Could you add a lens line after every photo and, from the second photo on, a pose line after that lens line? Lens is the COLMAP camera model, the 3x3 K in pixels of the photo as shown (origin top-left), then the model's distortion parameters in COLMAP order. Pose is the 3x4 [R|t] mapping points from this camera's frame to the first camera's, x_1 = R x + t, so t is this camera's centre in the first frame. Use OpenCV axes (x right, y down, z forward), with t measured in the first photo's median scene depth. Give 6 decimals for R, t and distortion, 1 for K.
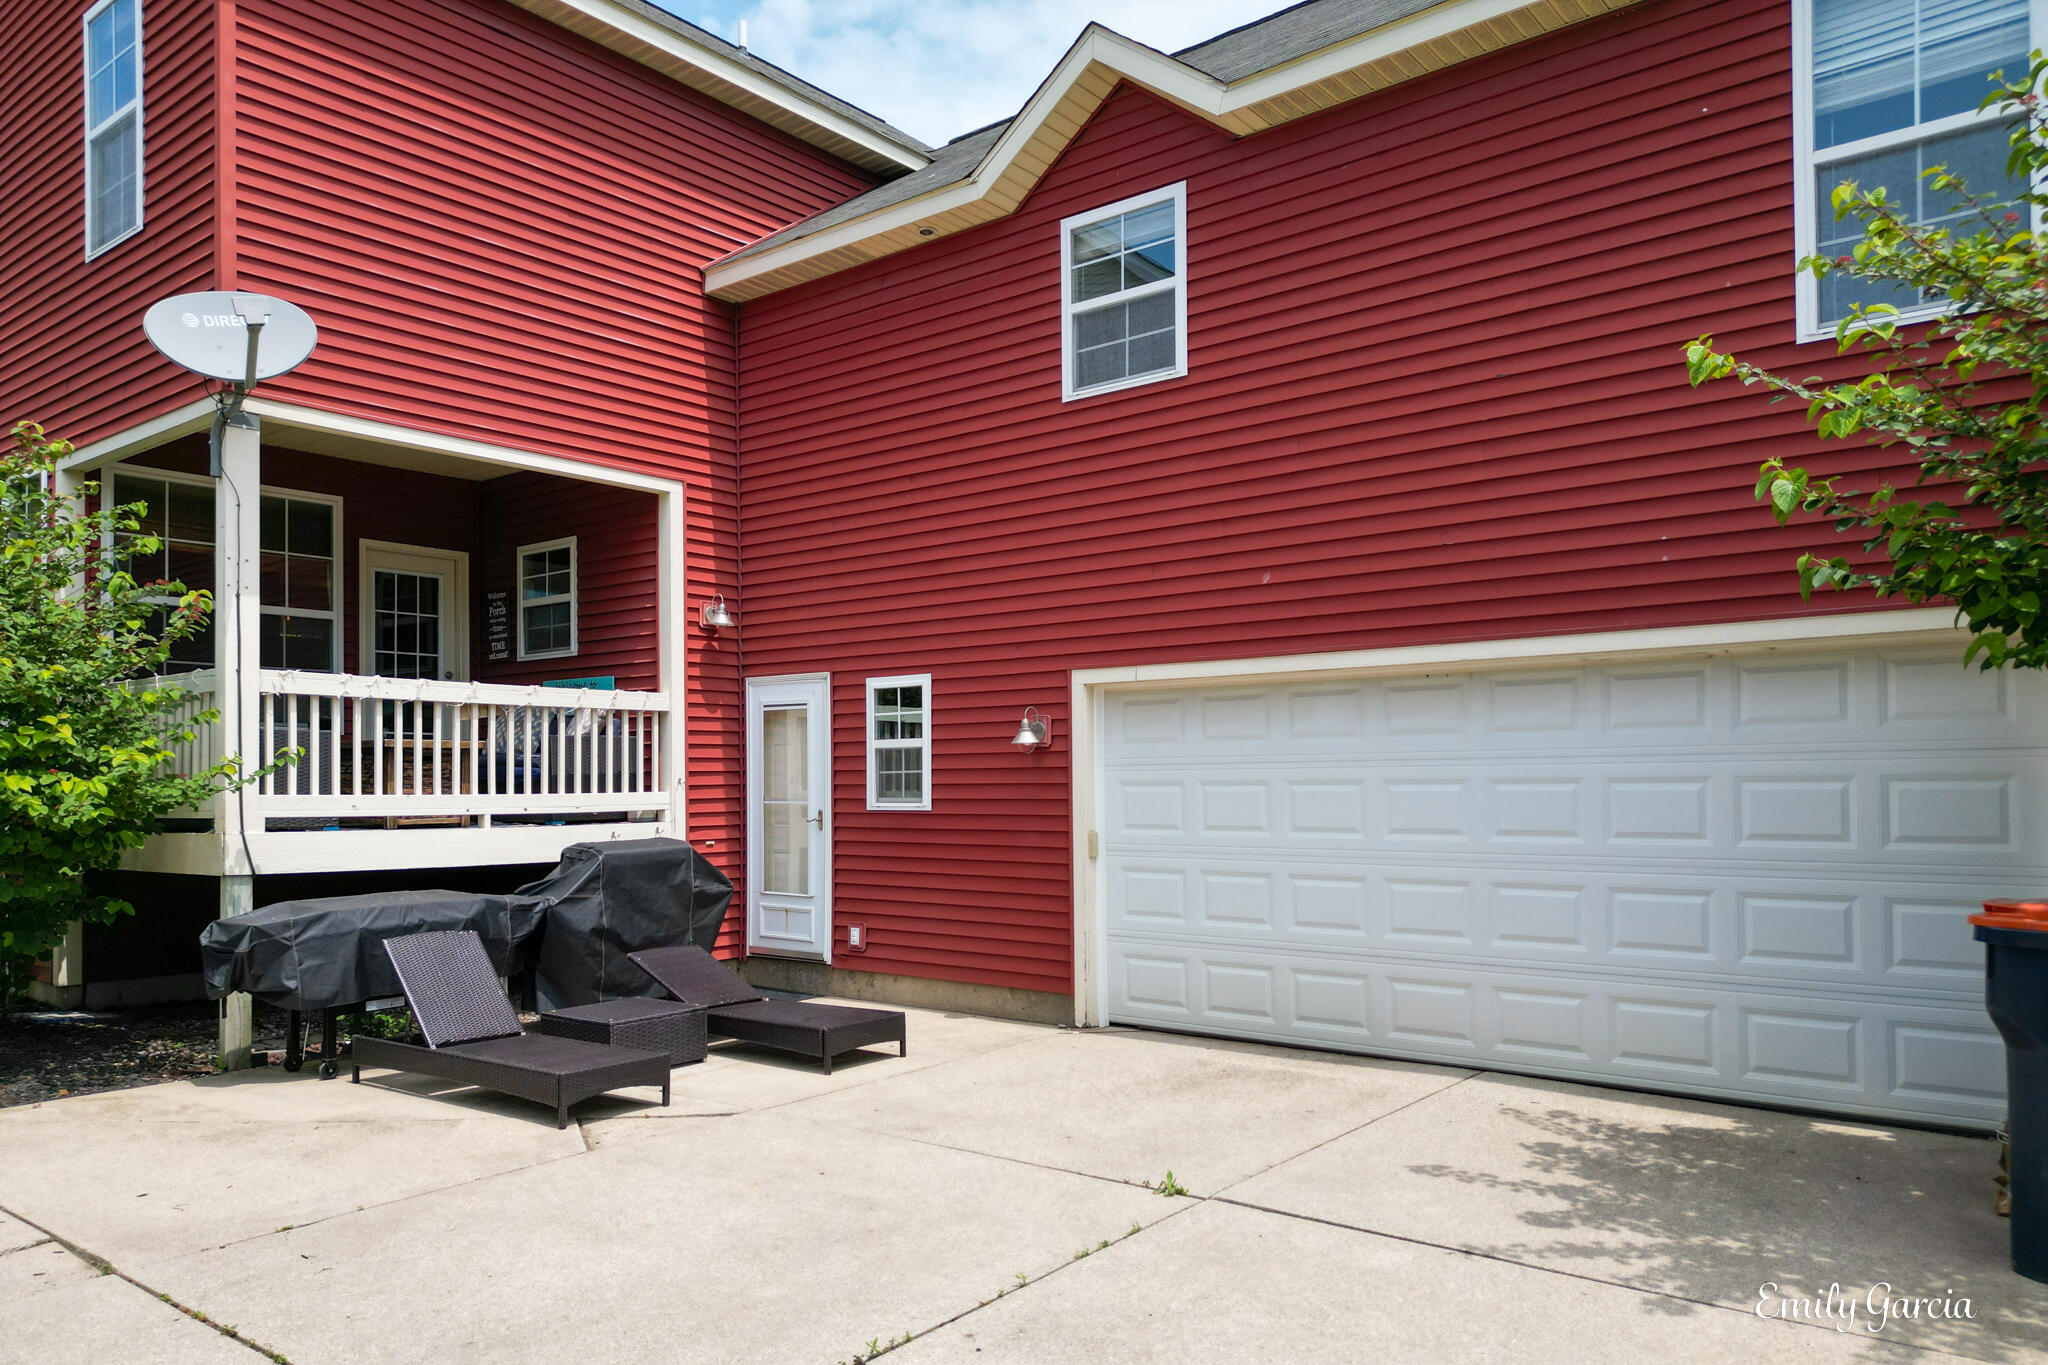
lens RADIAL K [[1453.2, 0, 1047.0], [0, 1453.2, 773.4], [0, 0, 1]] dist [0.075427, -0.122918]
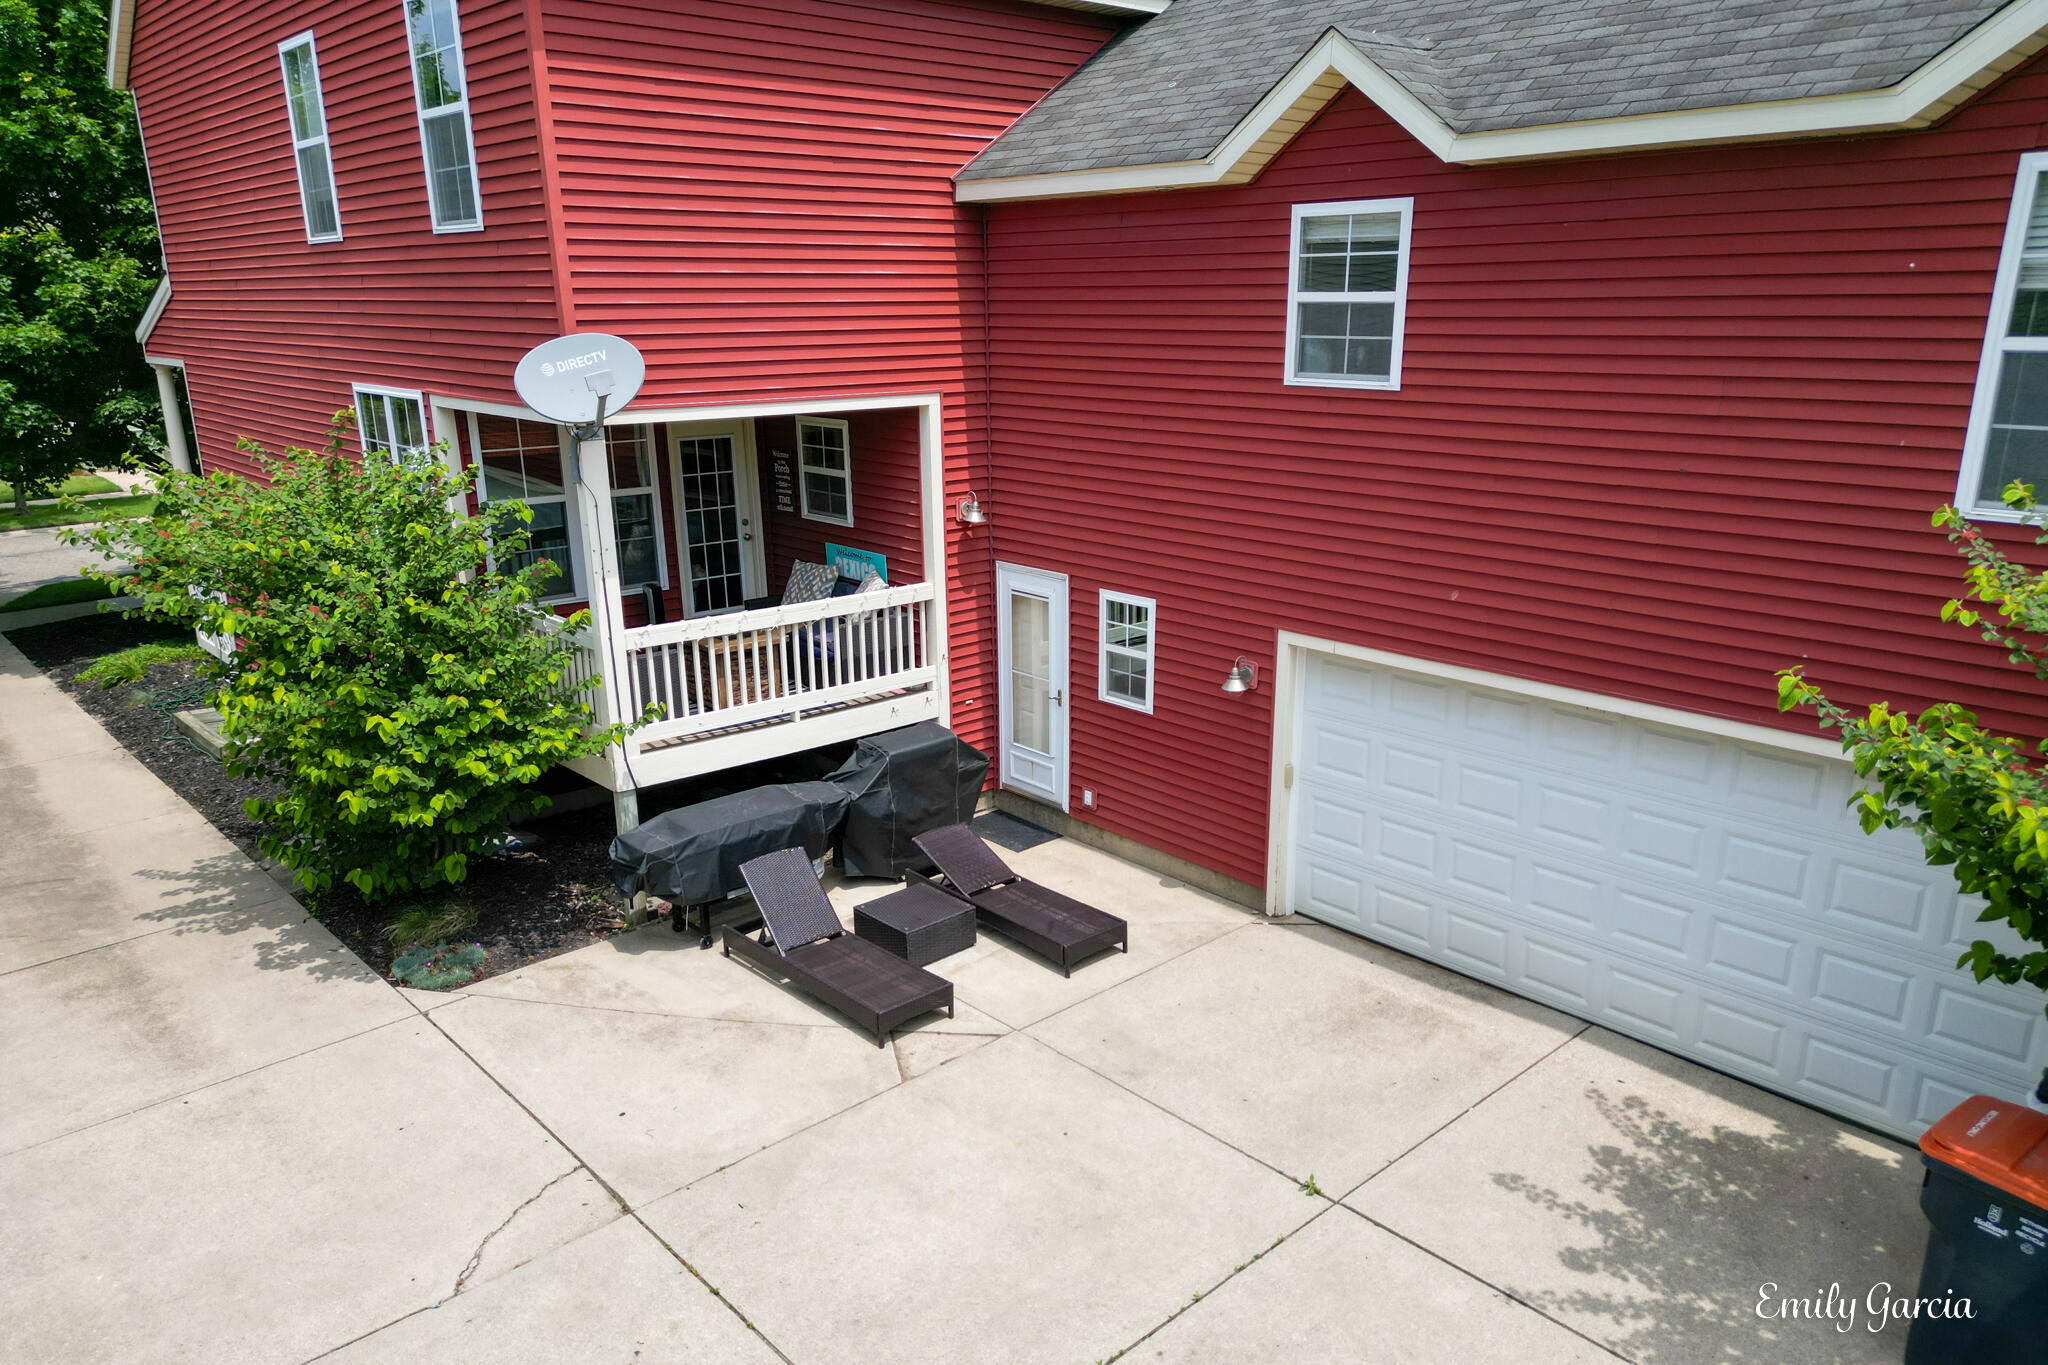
lens RADIAL K [[1440.6, 0, 1026.2], [0, 1440.6, 785.8], [0, 0, 1]] dist [0.051589, -0.089517]
pose [[0.985317, 0.052269, -0.162538, 0.012540], [0.004730, 0.943265, 0.332009, -0.332027], [0.170670, -0.327902, 0.929167, -0.129537]]
